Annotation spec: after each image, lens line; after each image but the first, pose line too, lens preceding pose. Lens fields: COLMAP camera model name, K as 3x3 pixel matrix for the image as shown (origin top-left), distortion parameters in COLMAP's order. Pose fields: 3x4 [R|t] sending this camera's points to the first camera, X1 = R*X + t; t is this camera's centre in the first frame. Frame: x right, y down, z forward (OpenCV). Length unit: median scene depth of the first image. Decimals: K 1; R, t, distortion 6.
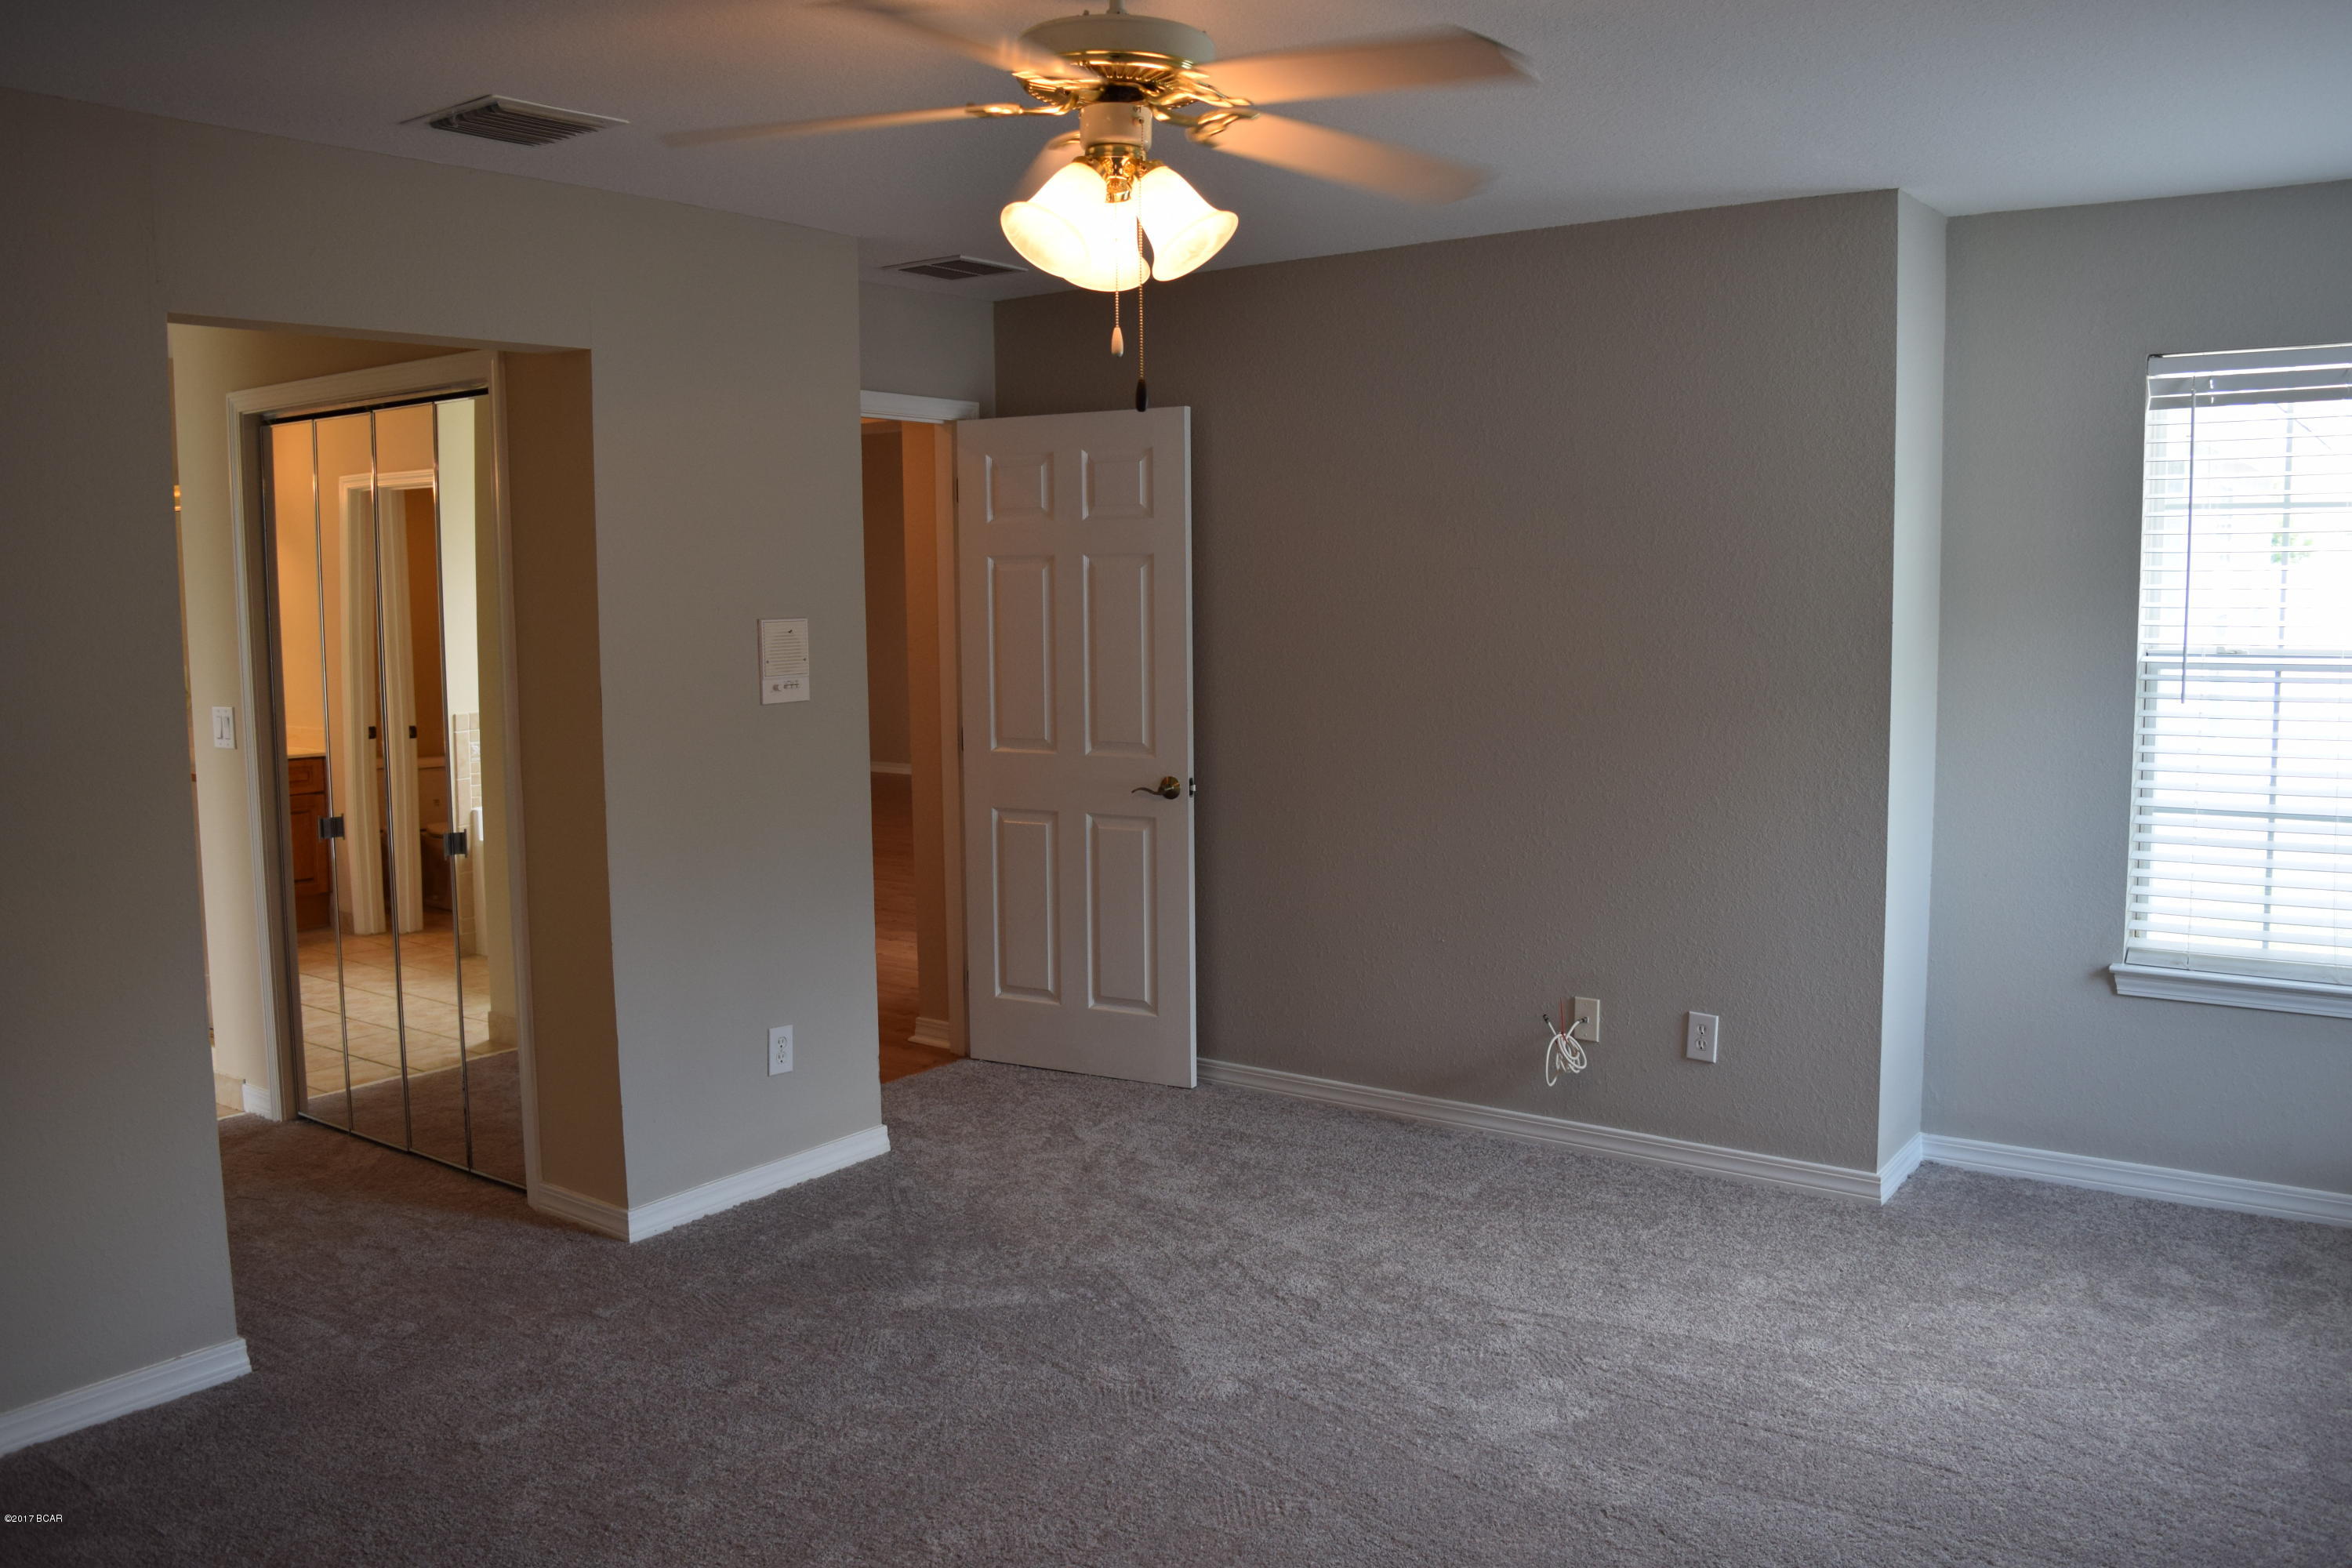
lens RADIAL K [[1857.1, 0, 1184.1], [0, 1857.1, 780.4], [0, 0, 1]] dist [-0.094144, 0.023977]
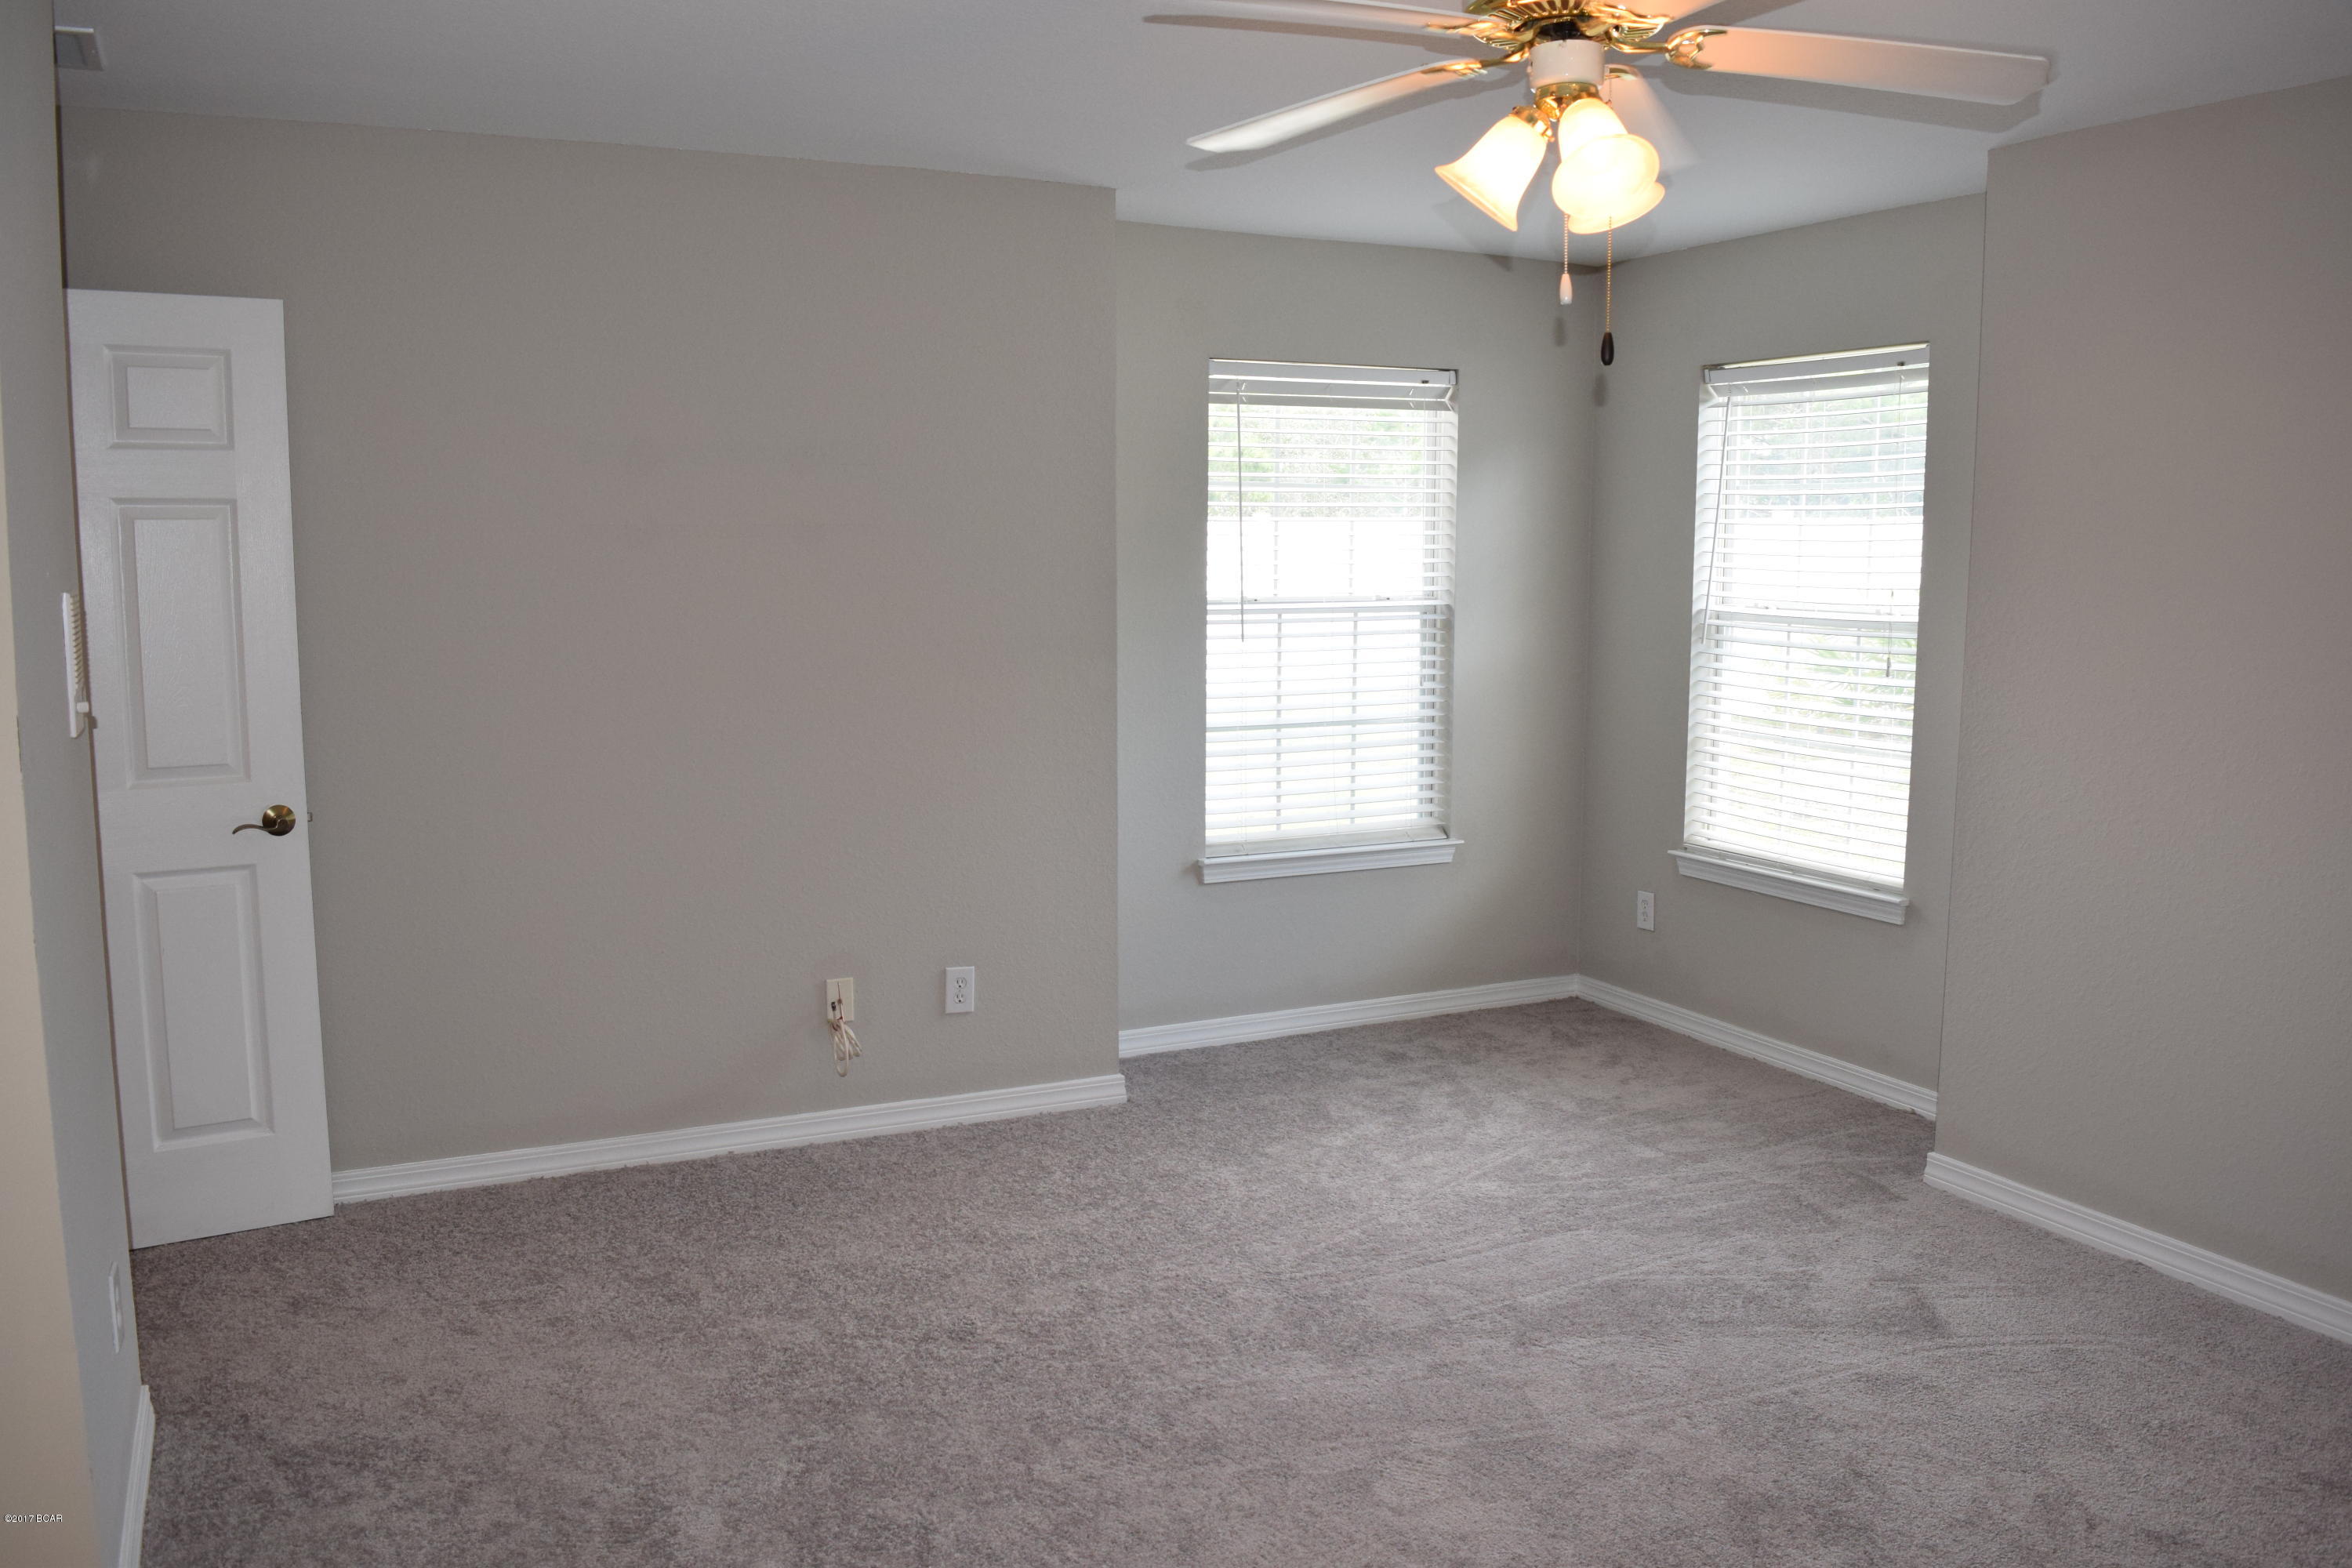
lens RADIAL K [[1857.1, 0, 1181.0], [0, 1857.1, 777.0], [0, 0, 1]] dist [-0.094144, 0.023977]
pose [[0.461231, -0.098655, 0.881779, -0.605213], [0.085566, 0.994113, 0.066467, -0.038700], [-0.883145, 0.044794, 0.466957, 0.444243]]
